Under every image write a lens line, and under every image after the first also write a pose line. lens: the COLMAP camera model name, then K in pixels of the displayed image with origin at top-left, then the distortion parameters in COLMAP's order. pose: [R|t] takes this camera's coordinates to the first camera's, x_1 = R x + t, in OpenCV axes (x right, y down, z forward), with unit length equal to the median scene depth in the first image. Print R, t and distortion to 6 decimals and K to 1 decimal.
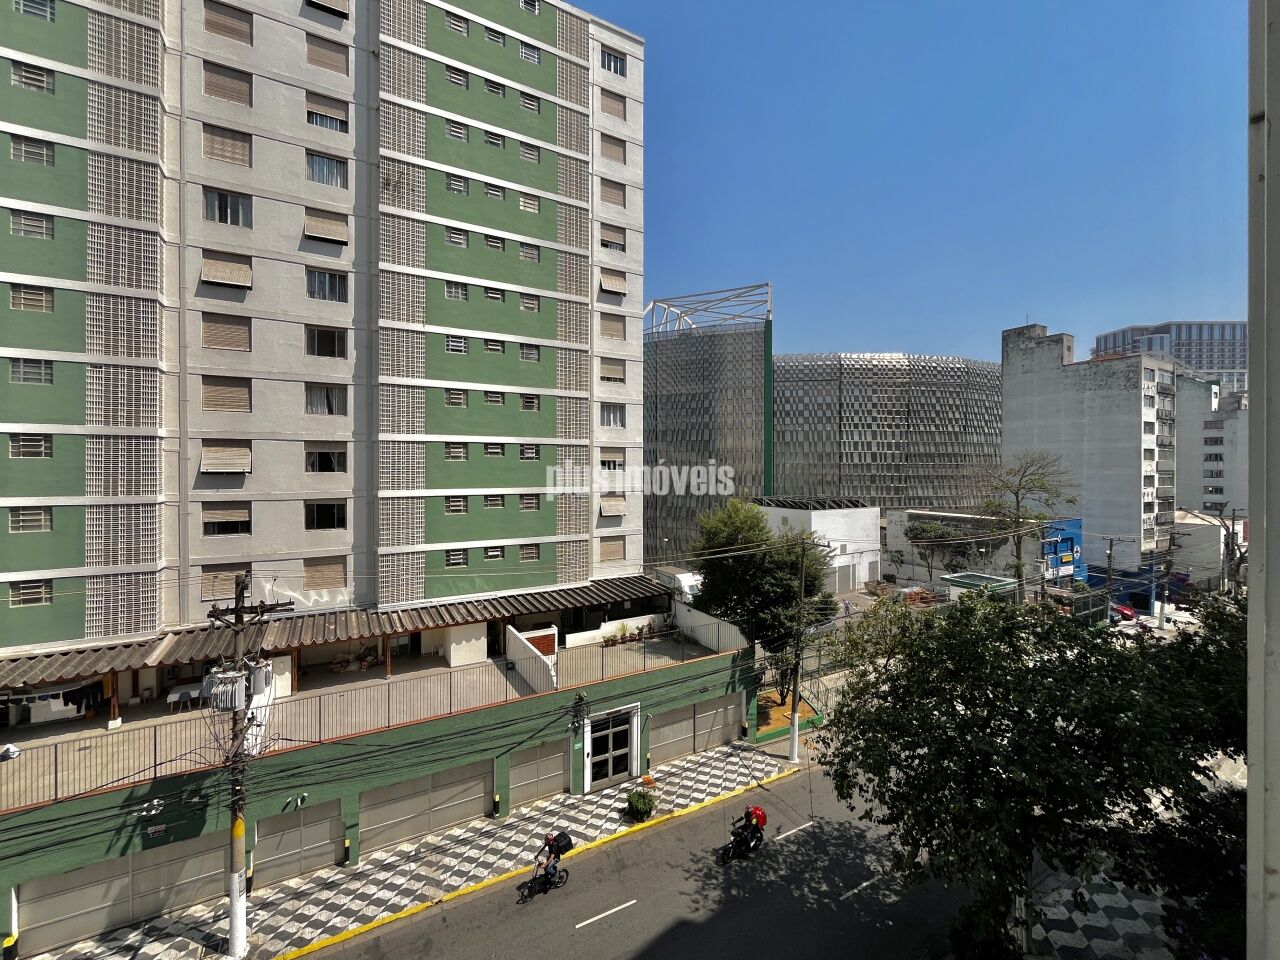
lens RADIAL K [[521.5, 0, 639.7], [0, 521.5, 476.9], [0, 0, 1]] dist [-0.000002, -0.000168]
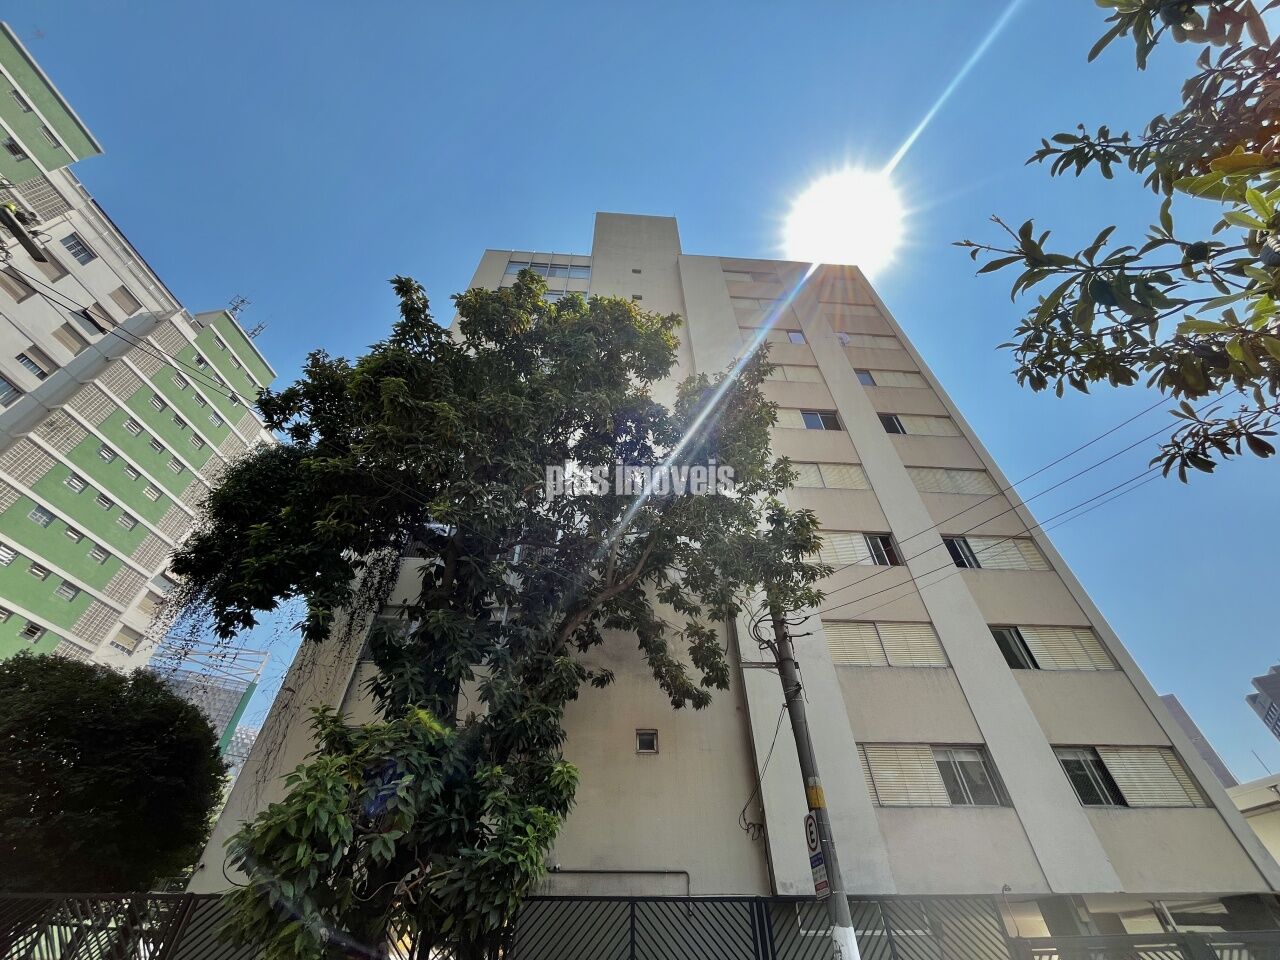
lens RADIAL K [[521.5, 0, 638.1], [0, 521.5, 480.4], [0, 0, 1]] dist [-0.000002, -0.000168]
pose [[0.616706, 0.547179, 0.565923, -0.196412], [0.011268, 0.712703, -0.701375, 0.344212], [-0.787113, 0.438919, 0.433363, -0.480223]]
